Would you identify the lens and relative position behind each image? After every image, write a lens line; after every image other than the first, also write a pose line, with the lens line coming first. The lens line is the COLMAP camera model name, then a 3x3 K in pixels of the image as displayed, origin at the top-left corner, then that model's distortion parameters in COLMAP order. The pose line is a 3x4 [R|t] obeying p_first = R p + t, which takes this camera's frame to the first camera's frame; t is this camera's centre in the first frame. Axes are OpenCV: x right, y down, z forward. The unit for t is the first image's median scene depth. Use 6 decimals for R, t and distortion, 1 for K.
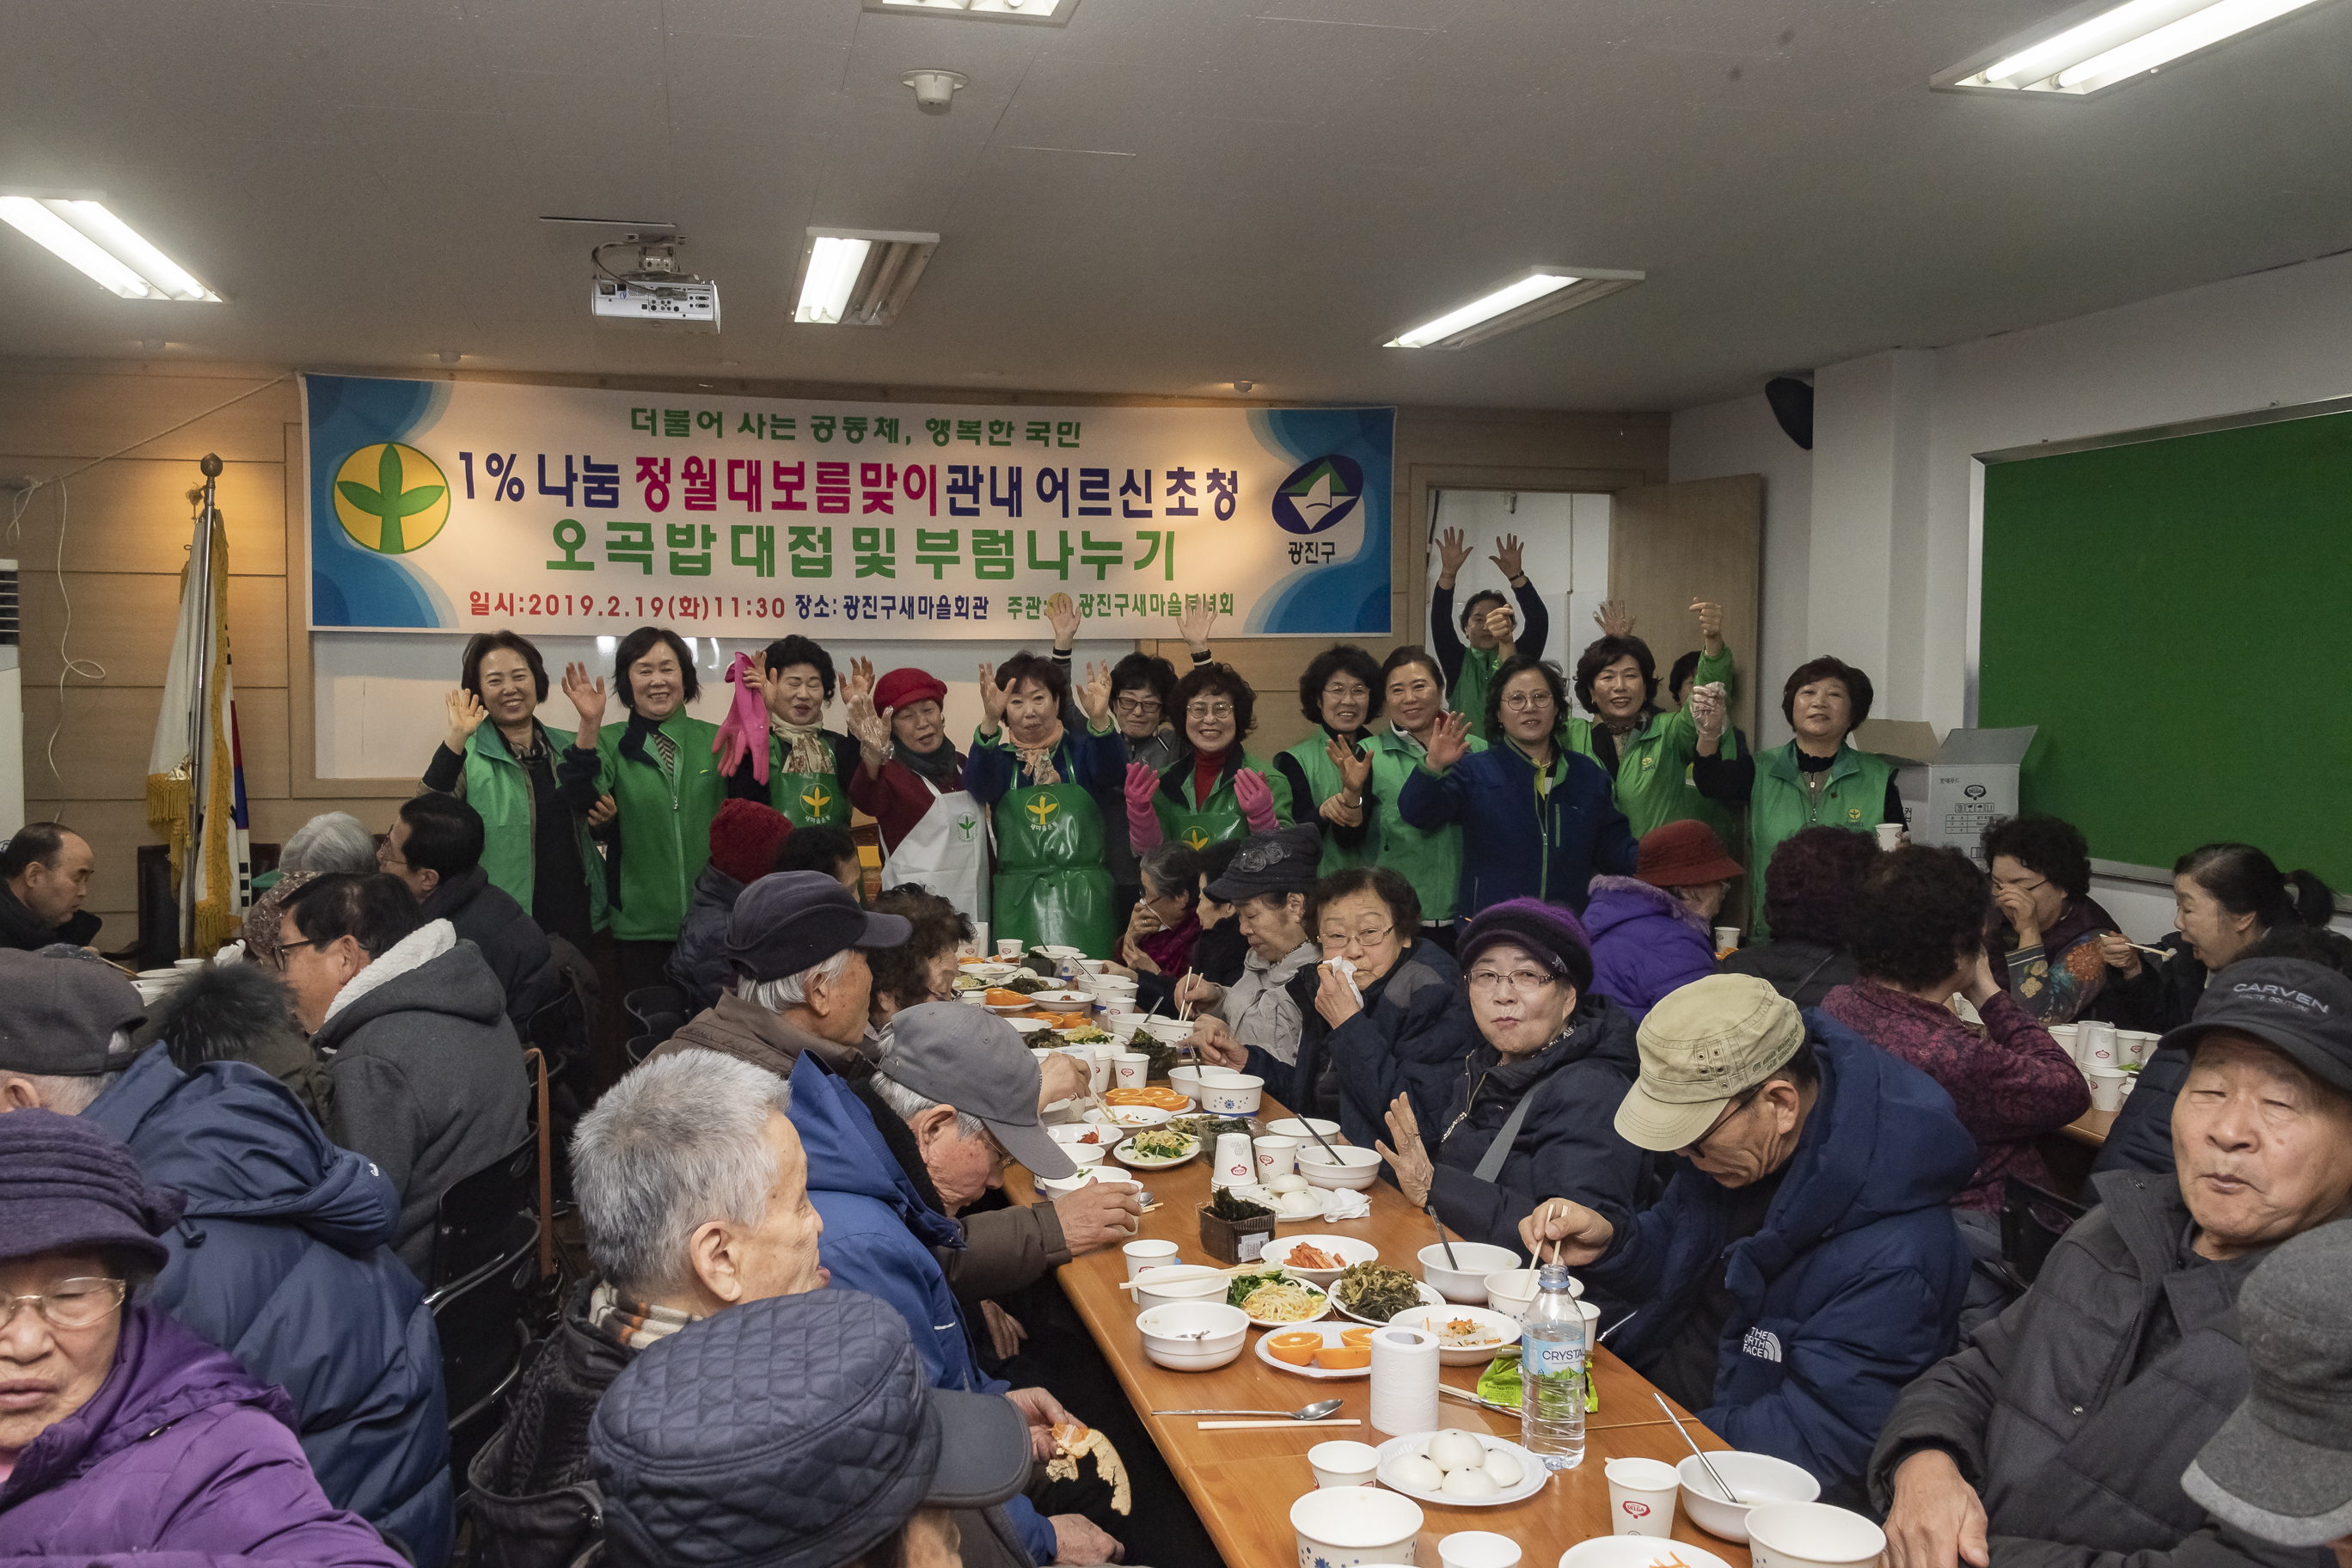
lens RADIAL K [[2056.8, 0, 1190.3], [0, 2056.8, 782.3], [0, 0, 1]] dist [0.032045, -0.069036]
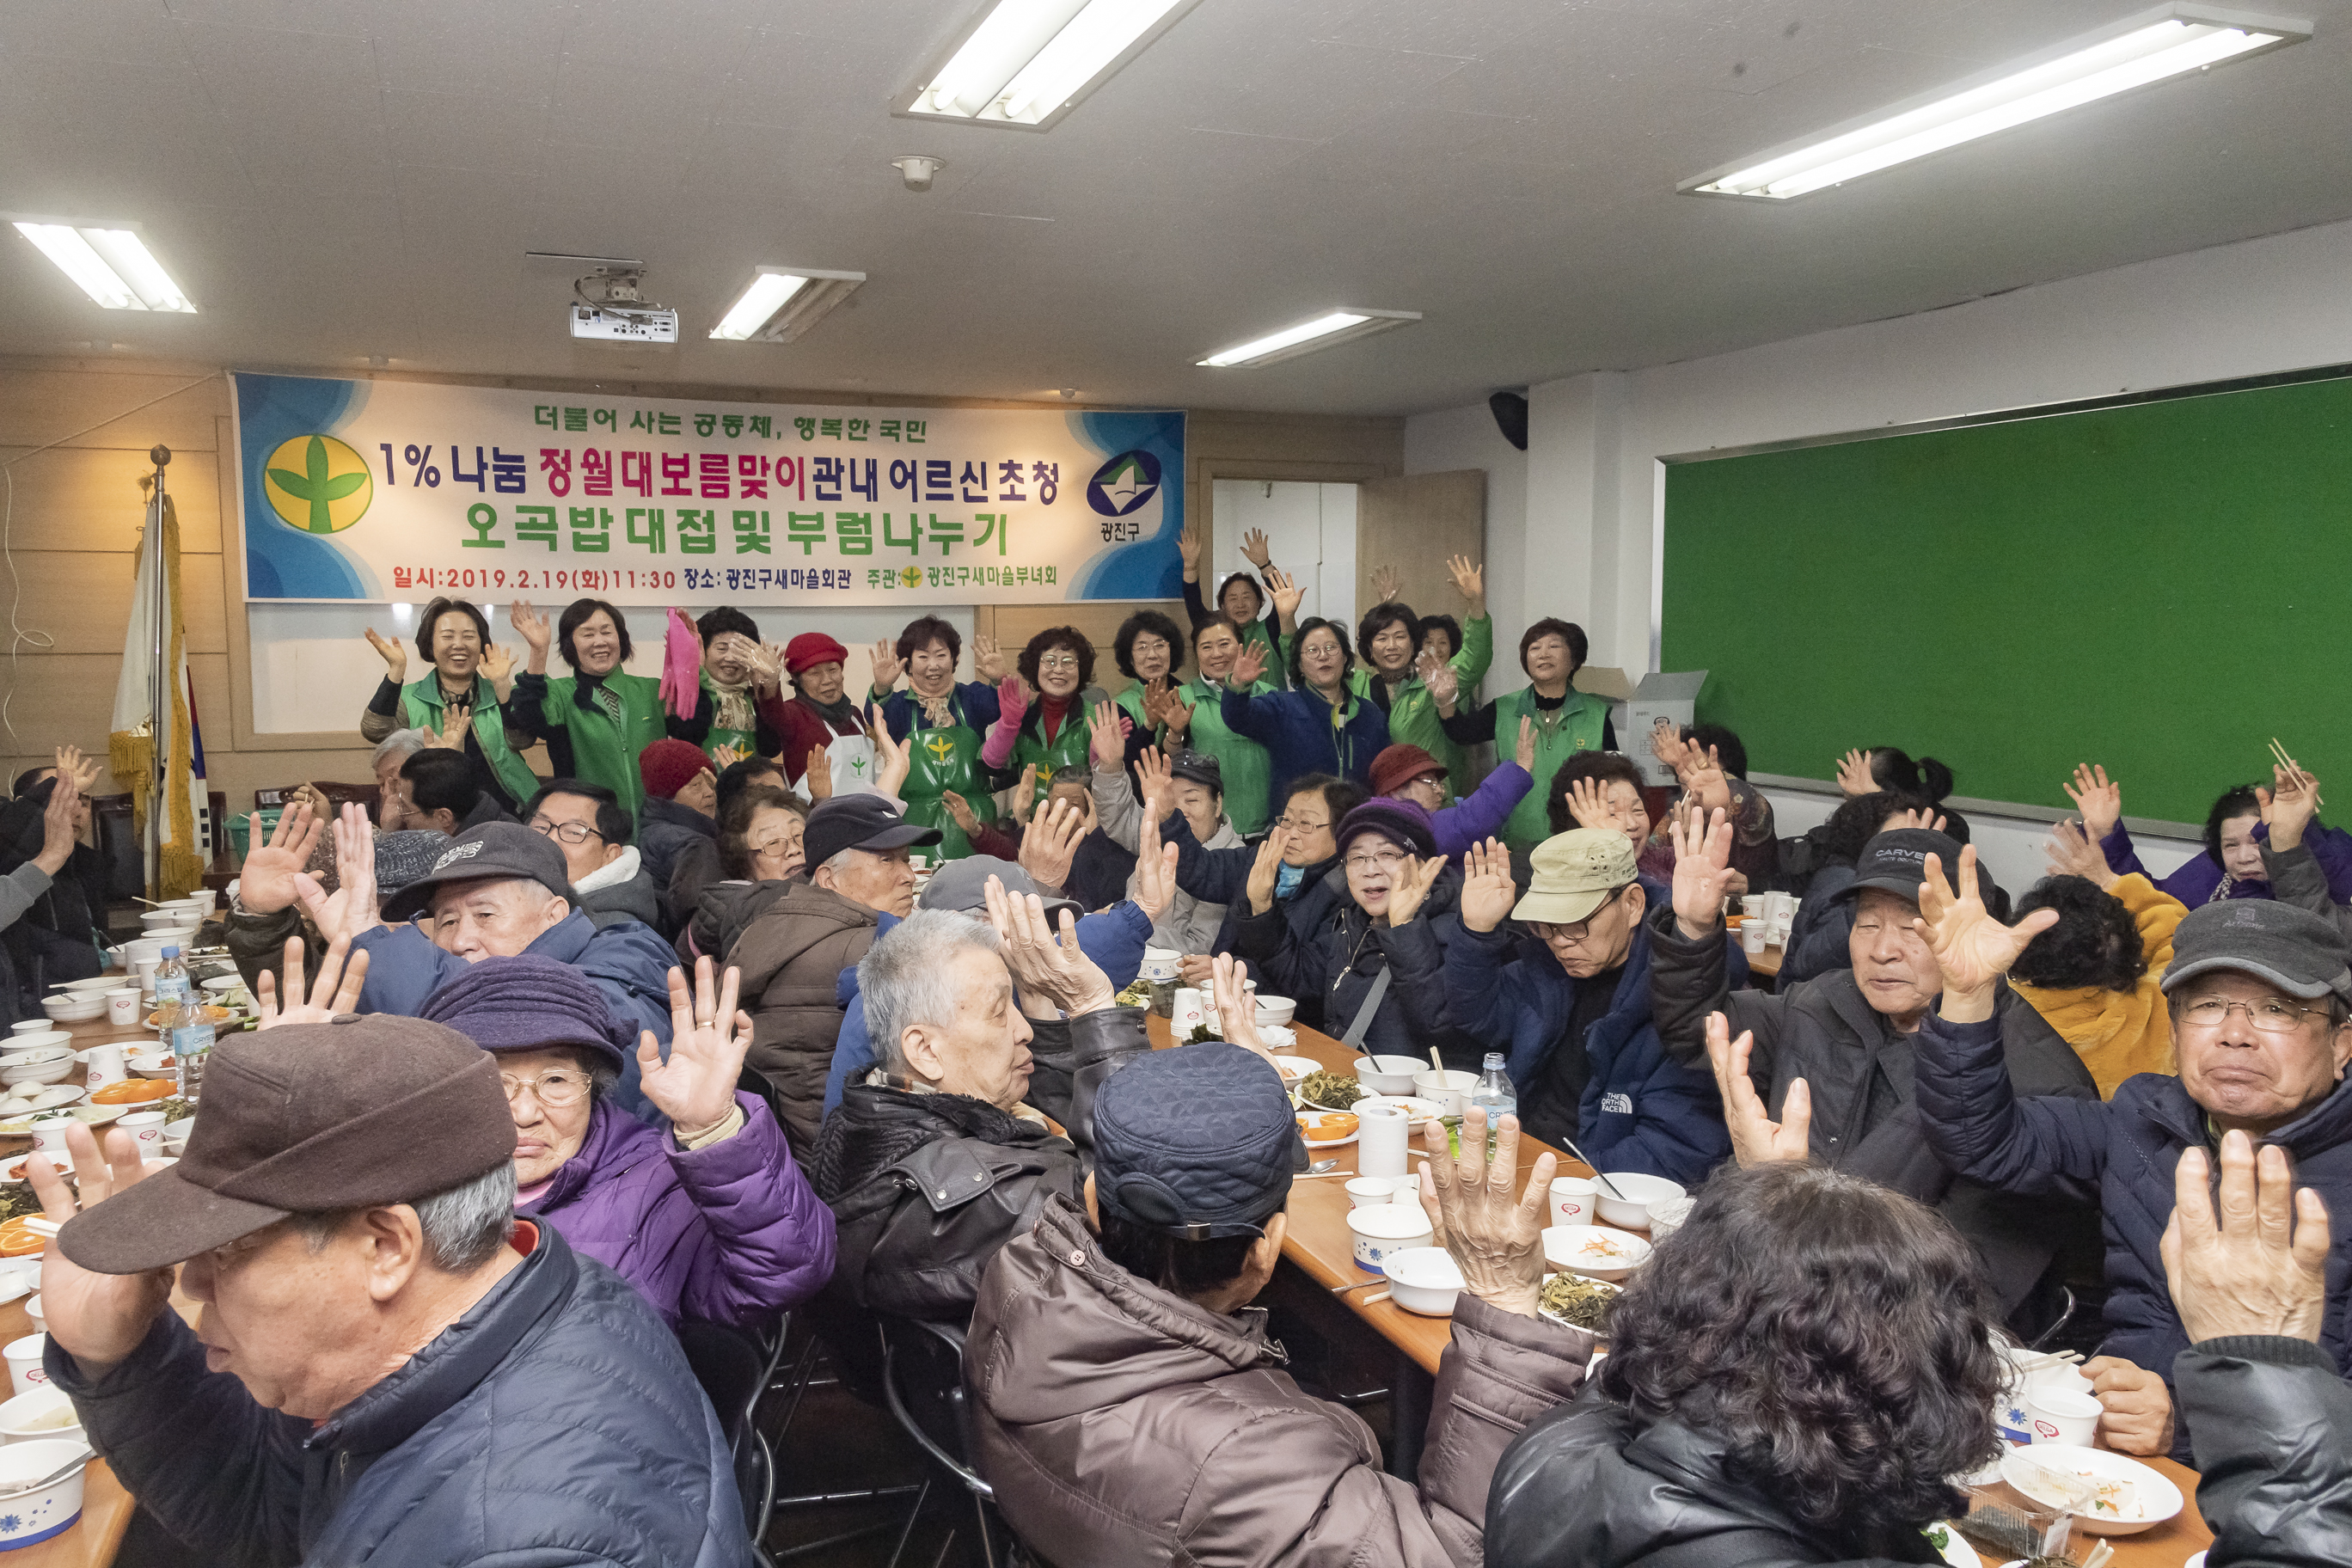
lens RADIAL K [[1806.9, 0, 1193.2], [0, 1806.9, 792.9], [0, 0, 1]] dist [0.040126, -0.040174]
pose [[0.988827, -0.021697, 0.147479, -0.062149], [0.016130, 0.999115, 0.038836, 0.000399], [-0.148191, -0.036023, 0.988302, -0.060589]]
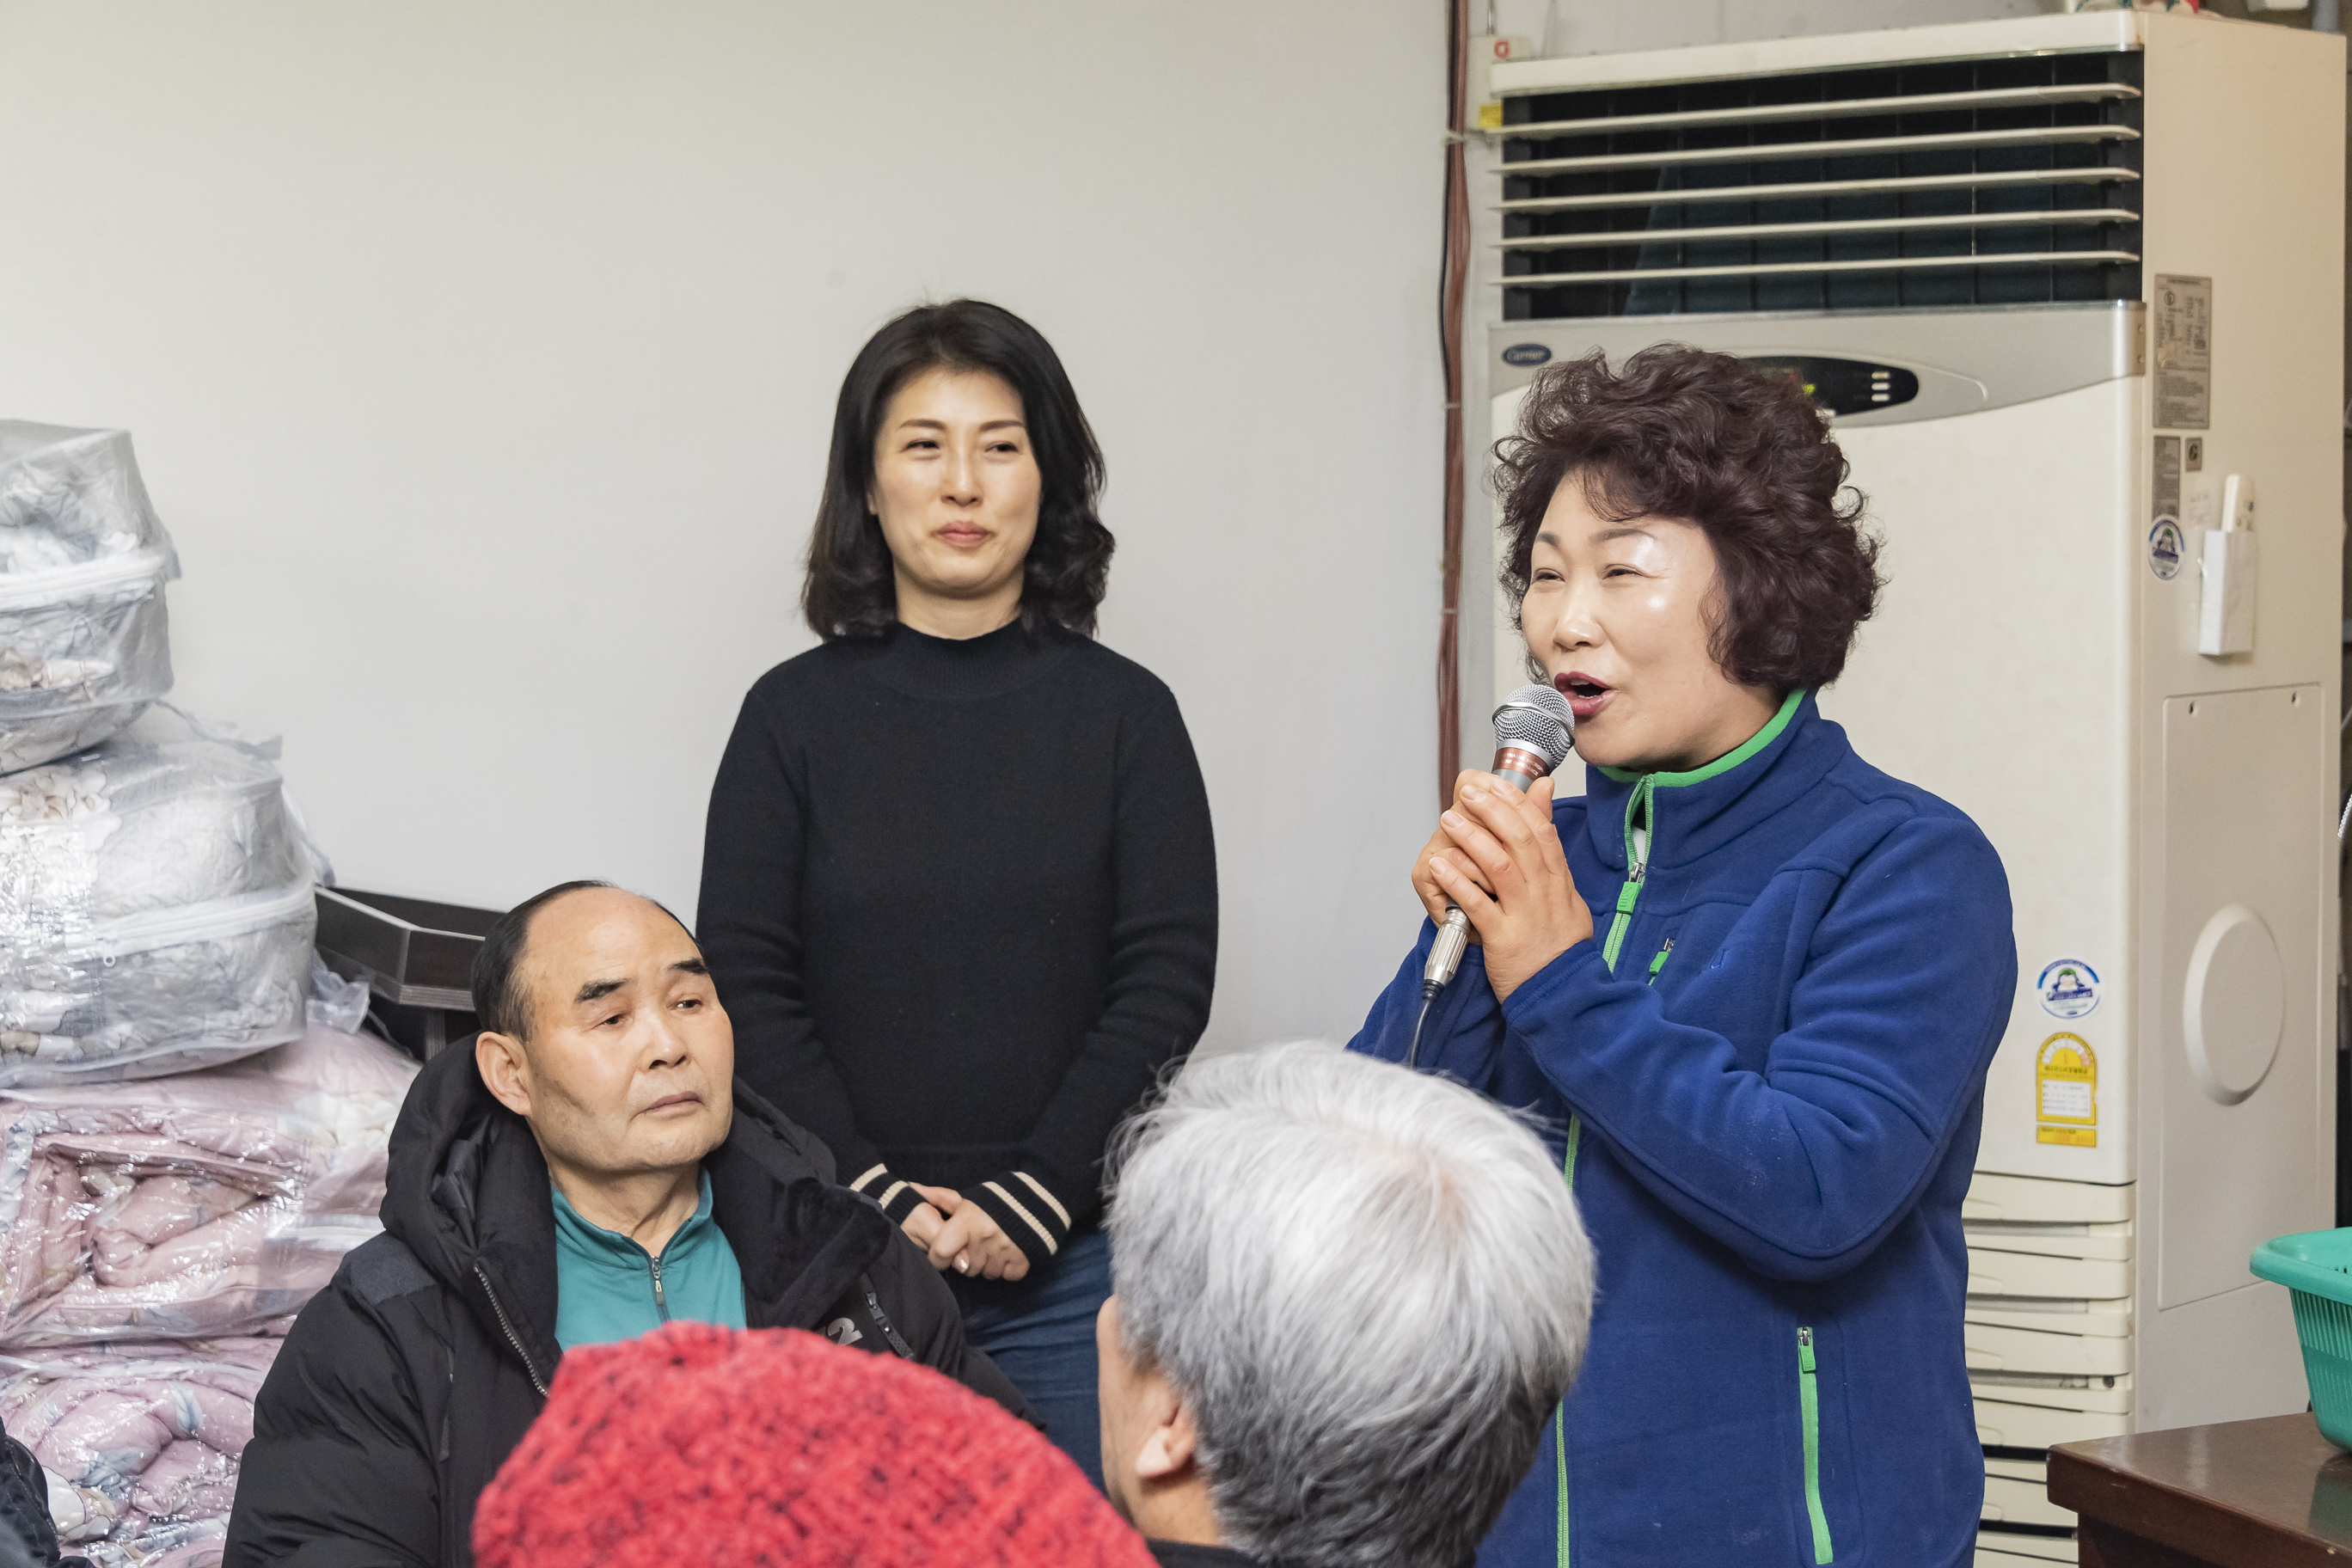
lens RADIAL K [[4304.3, 0, 1179.7], [0, 4304.3, 781.1], [0, 0, 1]] dist [-0.028883, 0.000000]
pose [[0.117128, 0.082507, -0.989684, 0.021836], [-0.035208, 0.996262, 0.078888, -0.036656], [0.992492, 0.025605, 0.119595, 0.684097]]
